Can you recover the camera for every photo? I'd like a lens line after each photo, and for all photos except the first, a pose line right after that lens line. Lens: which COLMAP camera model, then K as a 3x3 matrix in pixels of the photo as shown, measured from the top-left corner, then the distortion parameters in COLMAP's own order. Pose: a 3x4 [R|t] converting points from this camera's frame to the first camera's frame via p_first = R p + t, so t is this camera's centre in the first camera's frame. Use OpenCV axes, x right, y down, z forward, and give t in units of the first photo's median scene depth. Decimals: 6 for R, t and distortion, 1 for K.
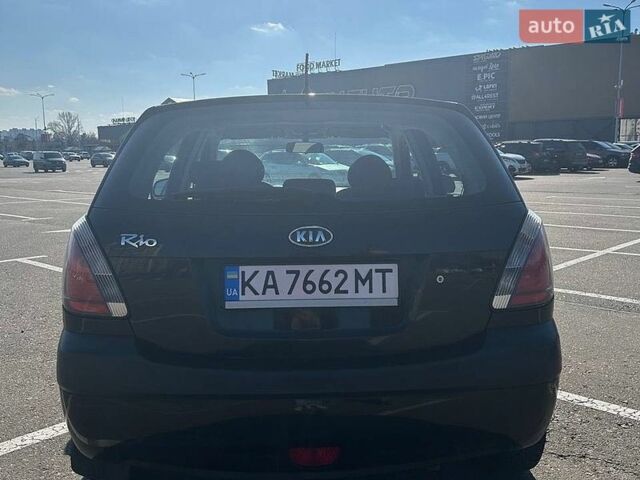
lens RADIAL K [[649.4, 0, 320.2], [0, 649.4, 237.9], [0, 0, 1]] dist [0.017453, 0.000000]
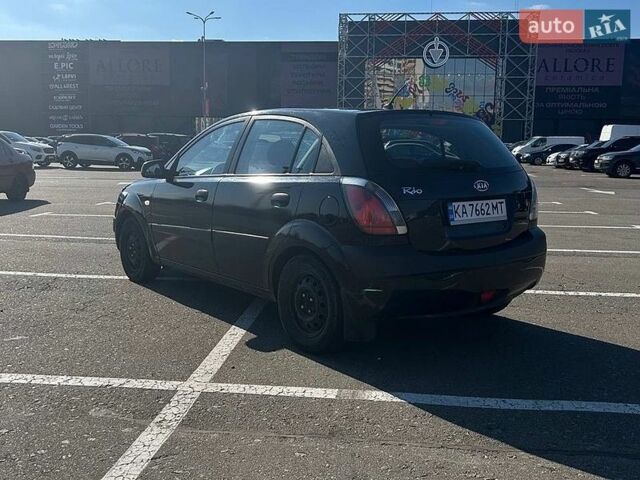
lens RADIAL K [[649.4, 0, 319.8], [0, 649.4, 233.8], [0, 0, 1]] dist [0.017453, 0.000000]
pose [[0.803474, -0.060054, 0.592303, -1.555438], [0.057398, 0.998079, 0.023334, 0.067396], [-0.592566, 0.015249, 0.805377, -0.291391]]
